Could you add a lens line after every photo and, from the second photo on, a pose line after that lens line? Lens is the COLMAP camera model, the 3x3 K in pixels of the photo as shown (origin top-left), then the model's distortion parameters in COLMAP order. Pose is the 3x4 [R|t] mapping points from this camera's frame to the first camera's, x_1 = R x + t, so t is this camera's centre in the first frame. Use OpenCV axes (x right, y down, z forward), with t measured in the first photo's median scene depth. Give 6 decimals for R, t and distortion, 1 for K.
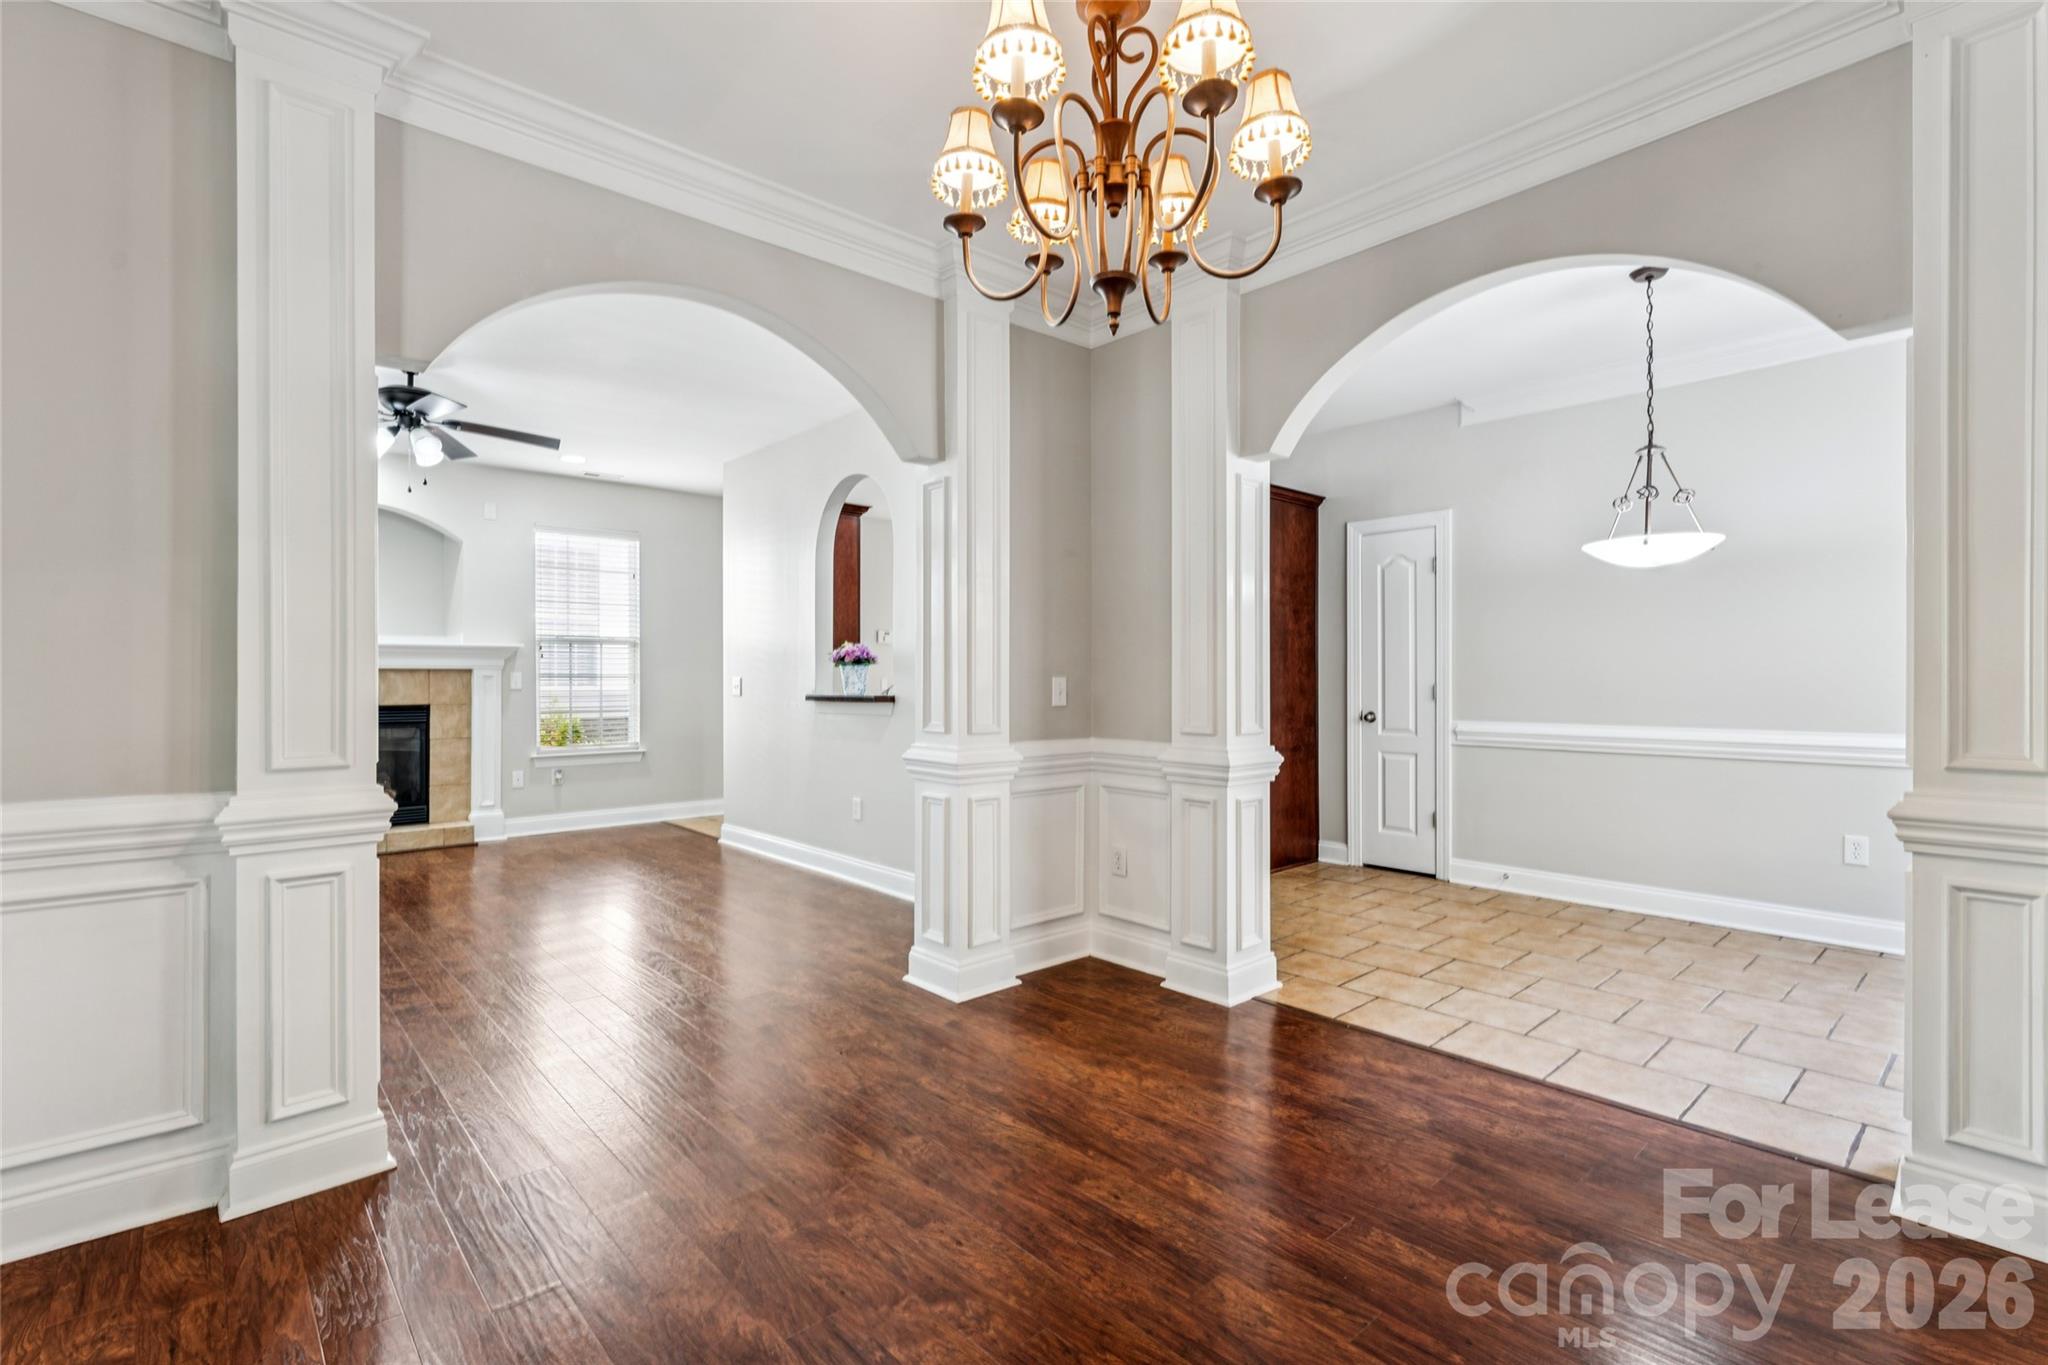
lens RADIAL K [[940.5, 0, 1020.5], [0, 940.5, 672.5], [0, 0, 1]] dist [0.007790, -0.002847]
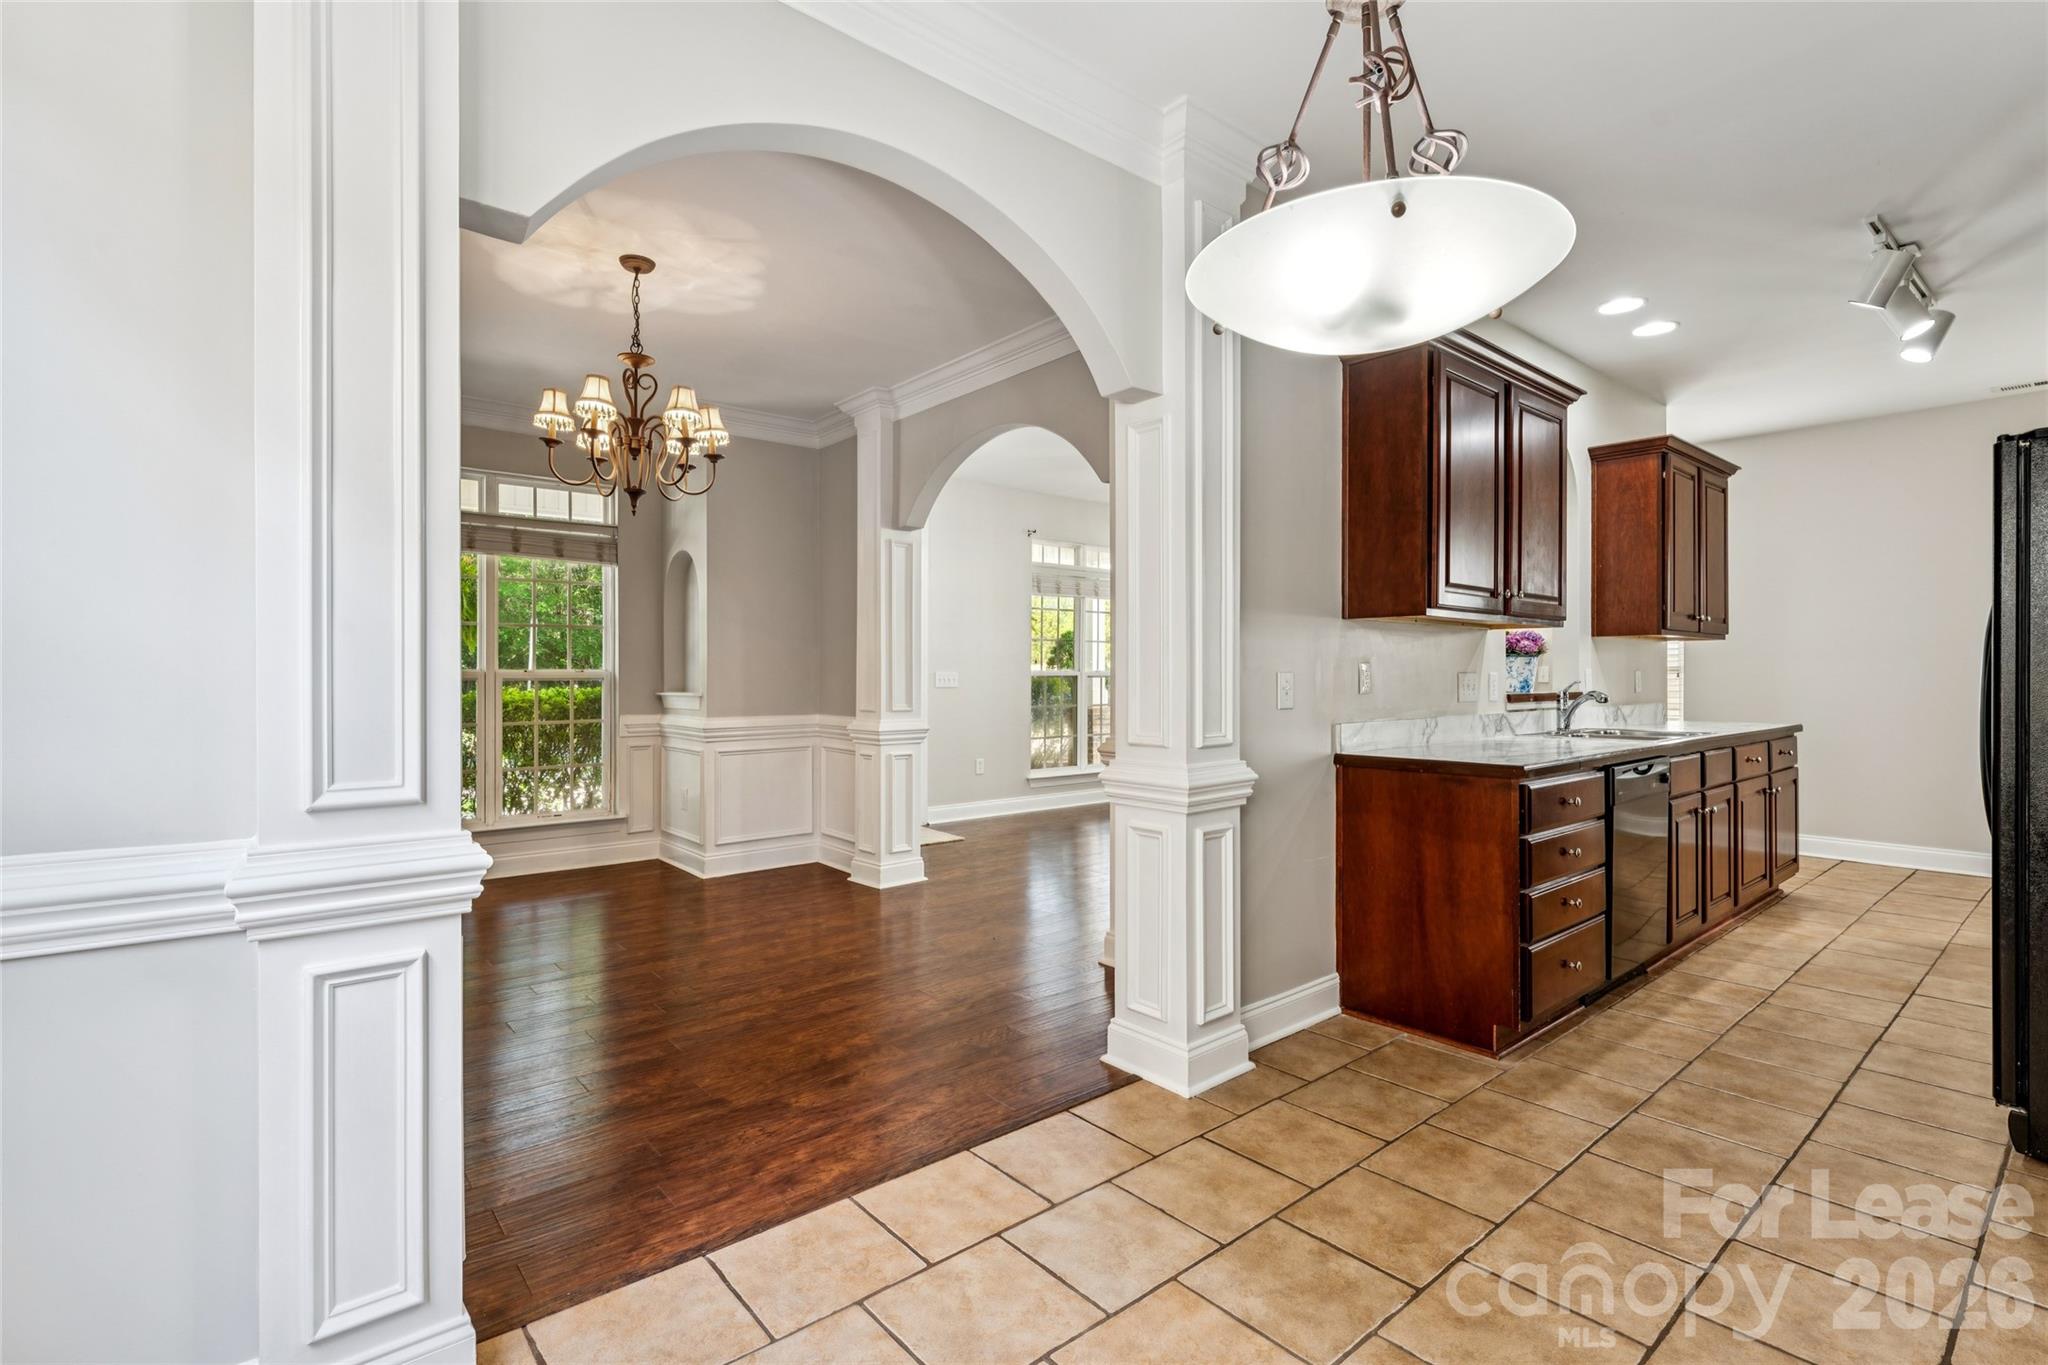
lens RADIAL K [[940.5, 0, 999.6], [0, 940.5, 673.0], [0, 0, 1]] dist [0.007790, -0.002847]
pose [[-0.046594, 0.001450, -0.998913, 0.615344], [0.008217, 0.999966, 0.001068, 0.001327], [0.998880, -0.008159, -0.046604, 0.542562]]
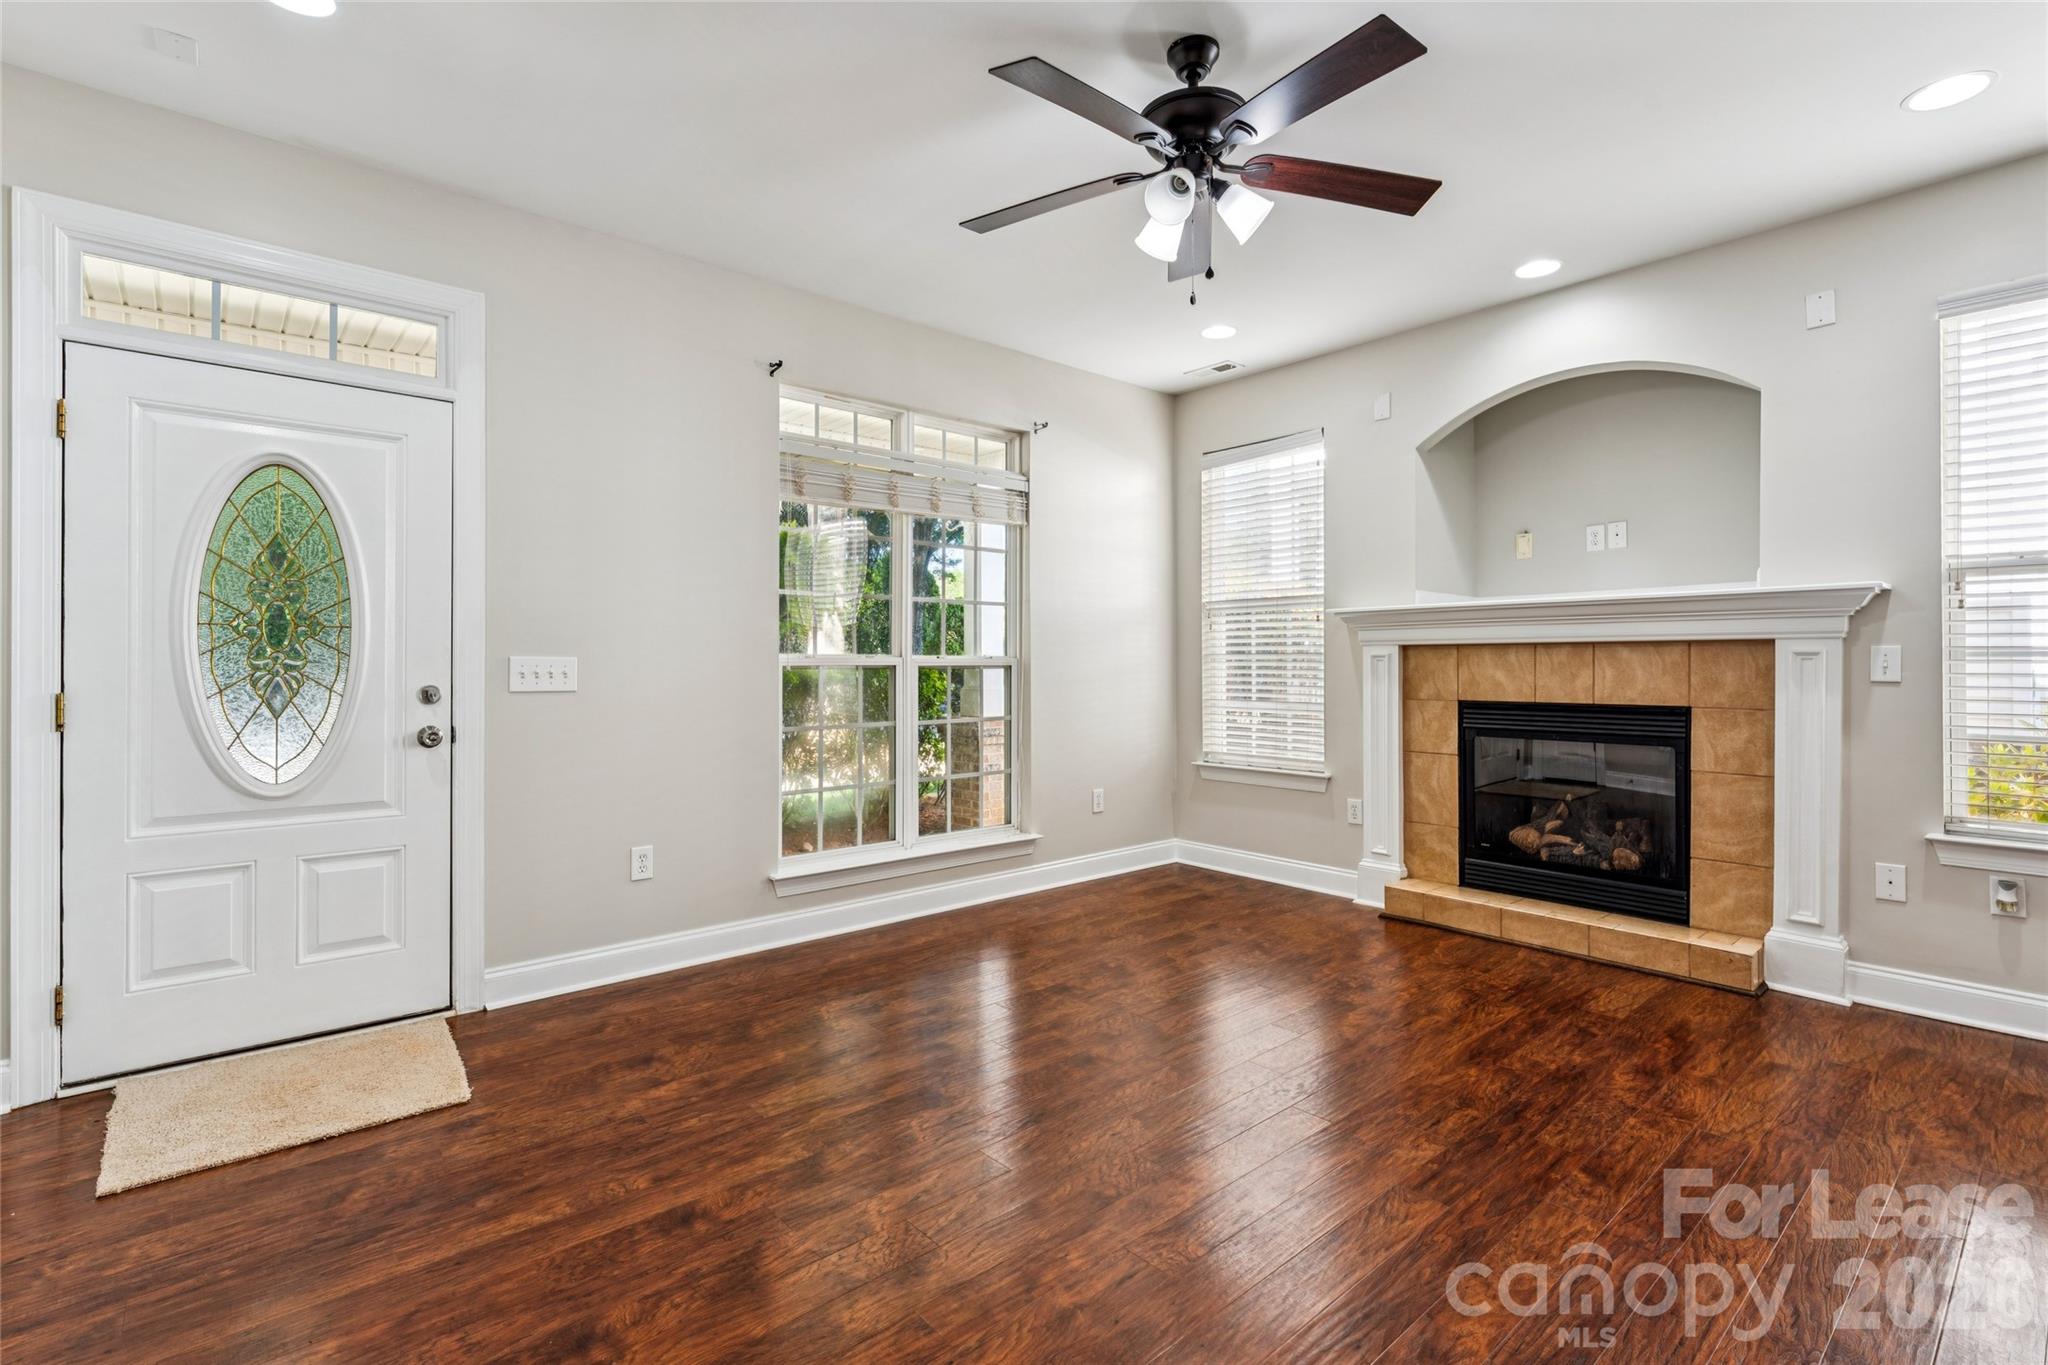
lens RADIAL K [[940.5, 0, 1026.0], [0, 940.5, 669.2], [0, 0, 1]] dist [0.007790, -0.002847]
pose [[-0.008286, 0.008968, -0.999925, -0.093787], [0.009065, 0.999919, 0.008893, 0.004724], [0.999925, -0.008991, -0.008366, 0.701348]]
